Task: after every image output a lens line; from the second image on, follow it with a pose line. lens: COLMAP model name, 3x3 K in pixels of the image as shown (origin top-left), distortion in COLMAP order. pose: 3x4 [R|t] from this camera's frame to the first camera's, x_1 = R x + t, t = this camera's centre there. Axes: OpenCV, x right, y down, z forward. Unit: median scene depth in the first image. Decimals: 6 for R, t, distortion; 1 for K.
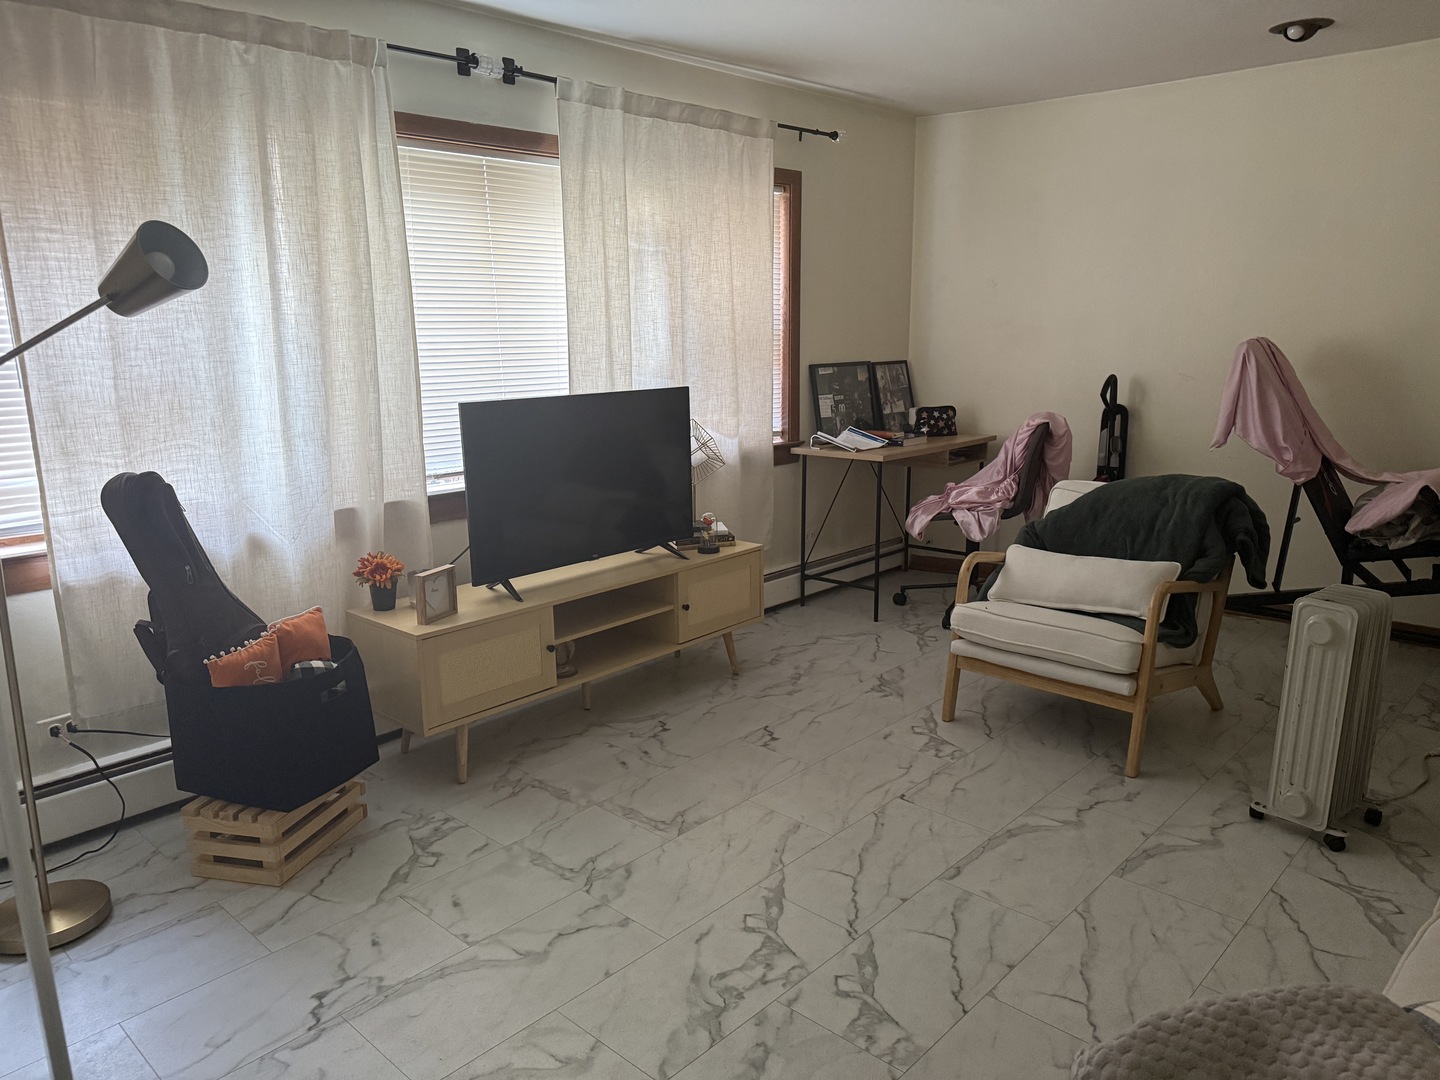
lens RADIAL K [[1012.9, 0, 755.2], [0, 1012.9, 527.2], [0, 0, 1]] dist [0.034548, -0.041706]
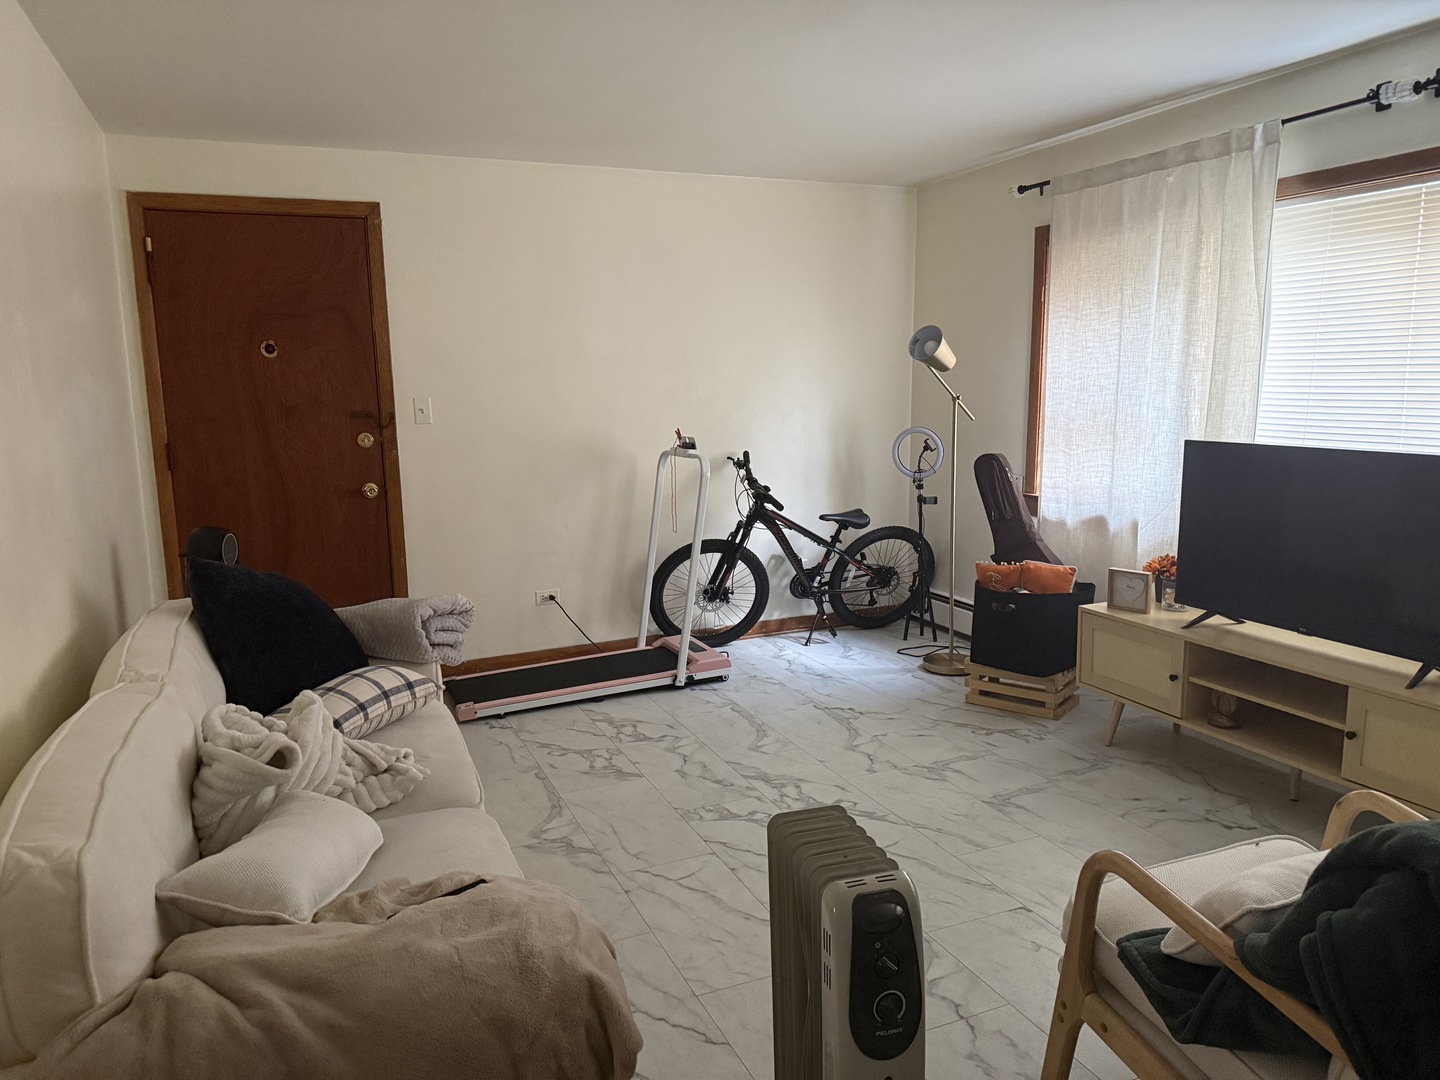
lens RADIAL K [[1012.9, 0, 720.3], [0, 1012.9, 542.0], [0, 0, 1]] dist [0.034548, -0.041706]
pose [[-0.418568, 0.156535, -0.894594, 1.043545], [-0.173231, 0.953187, 0.247840, -0.220930], [0.891511, 0.258710, -0.371857, 1.066207]]
